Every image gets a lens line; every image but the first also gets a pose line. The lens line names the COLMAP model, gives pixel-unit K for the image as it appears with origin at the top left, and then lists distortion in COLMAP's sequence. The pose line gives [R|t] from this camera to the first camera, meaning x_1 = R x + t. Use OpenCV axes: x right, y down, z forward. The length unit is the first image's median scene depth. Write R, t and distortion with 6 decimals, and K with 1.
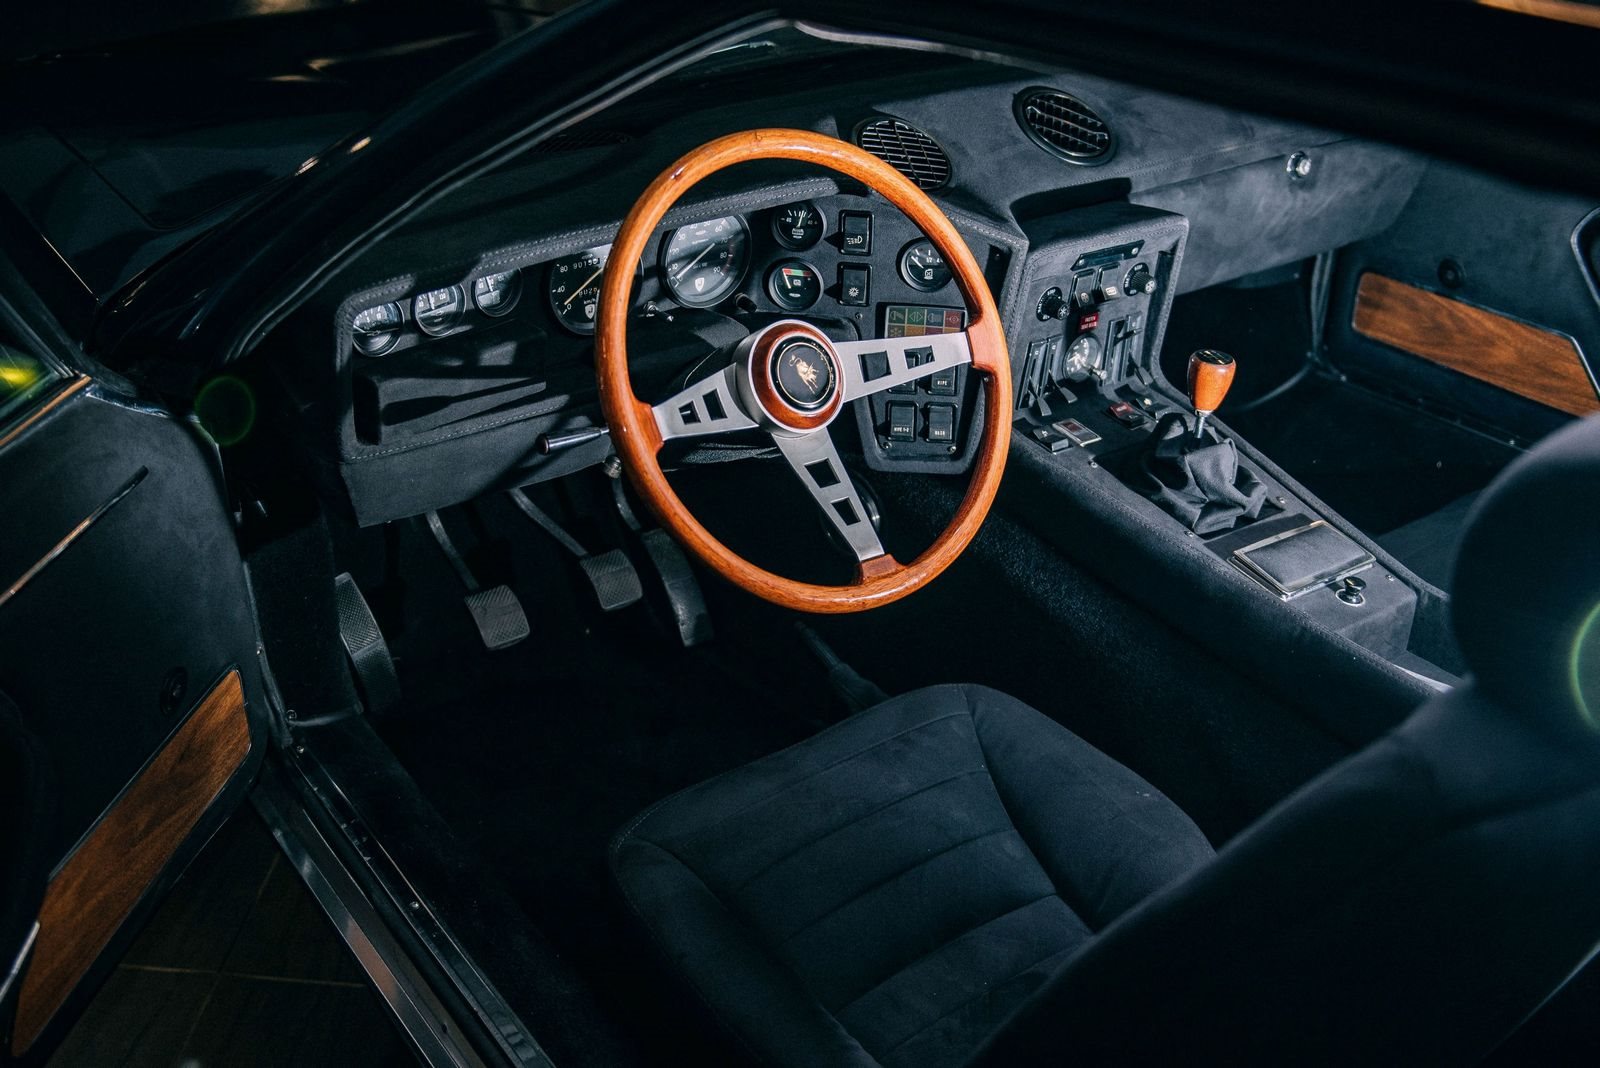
lens RADIAL K [[1567.1, 0, 740.3], [0, 1567.1, 513.6], [0, 0, 1]] dist [0.002661, -0.002681]
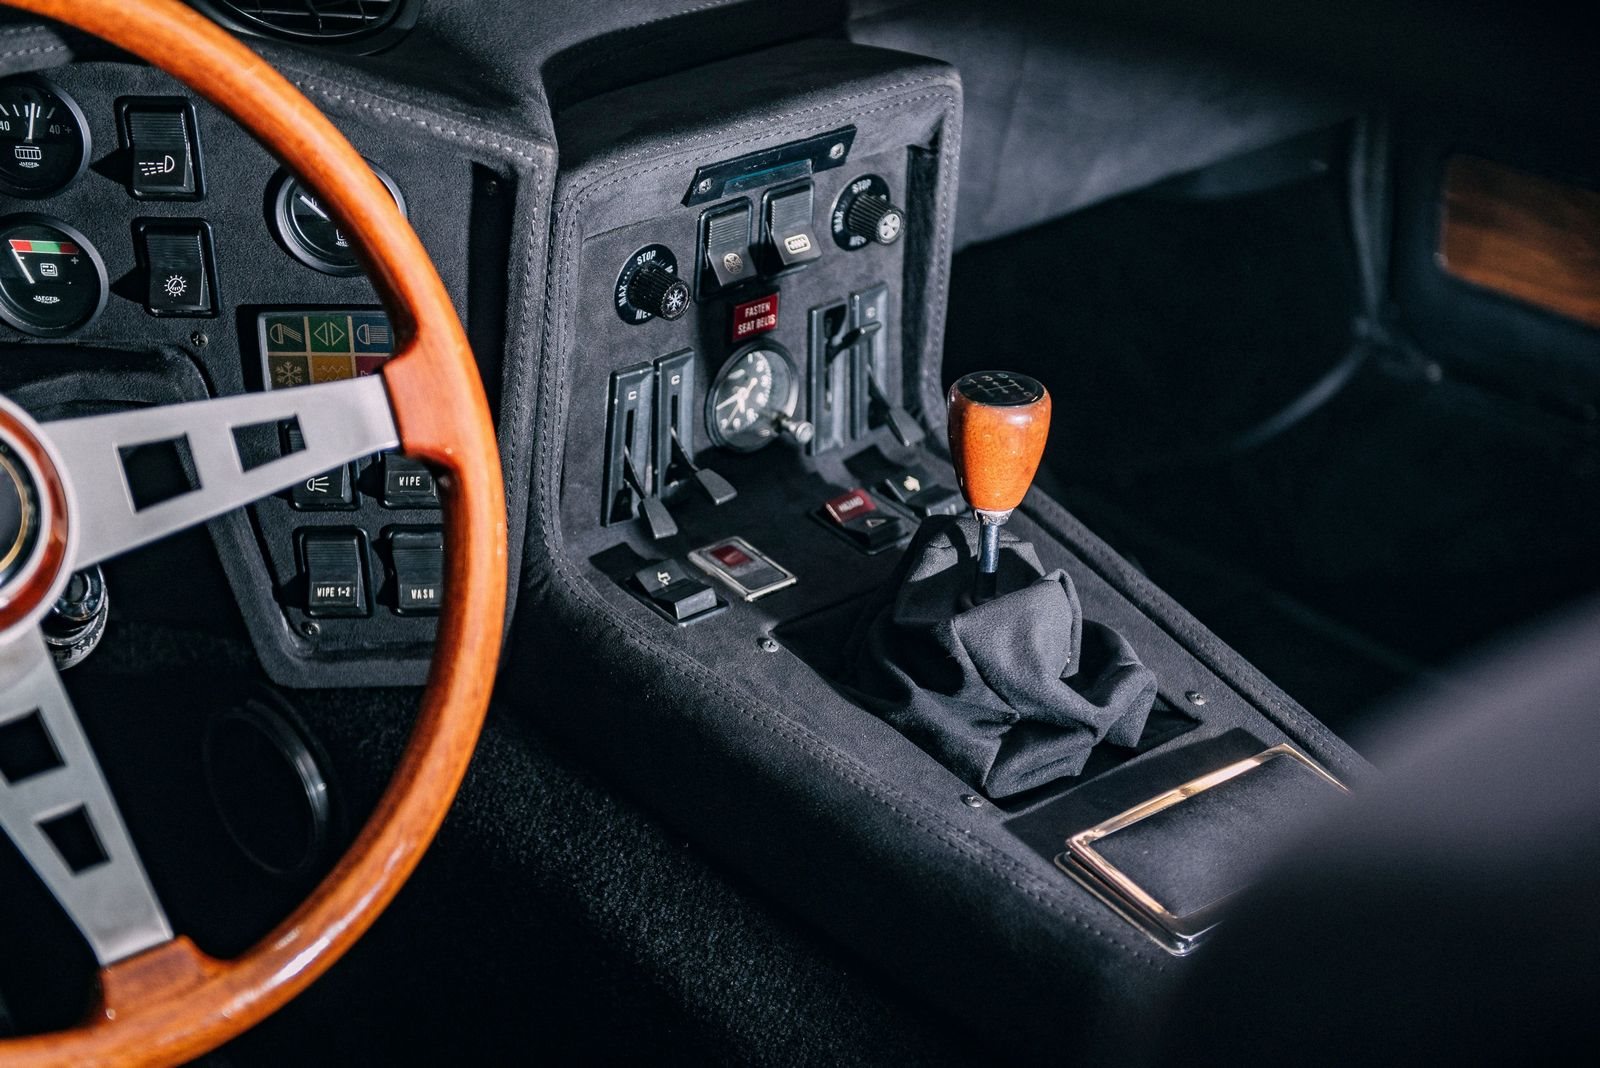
lens RADIAL K [[2964.7, 0, 727.5], [0, 2964.7, 530.9], [0, 0, 1]] dist [0.140456, -0.144865]
pose [[0.995186, -0.067434, 0.071109, 0.157457], [0.069770, 0.997085, -0.030895, -0.038363], [-0.068818, 0.035708, 0.996990, 0.177456]]
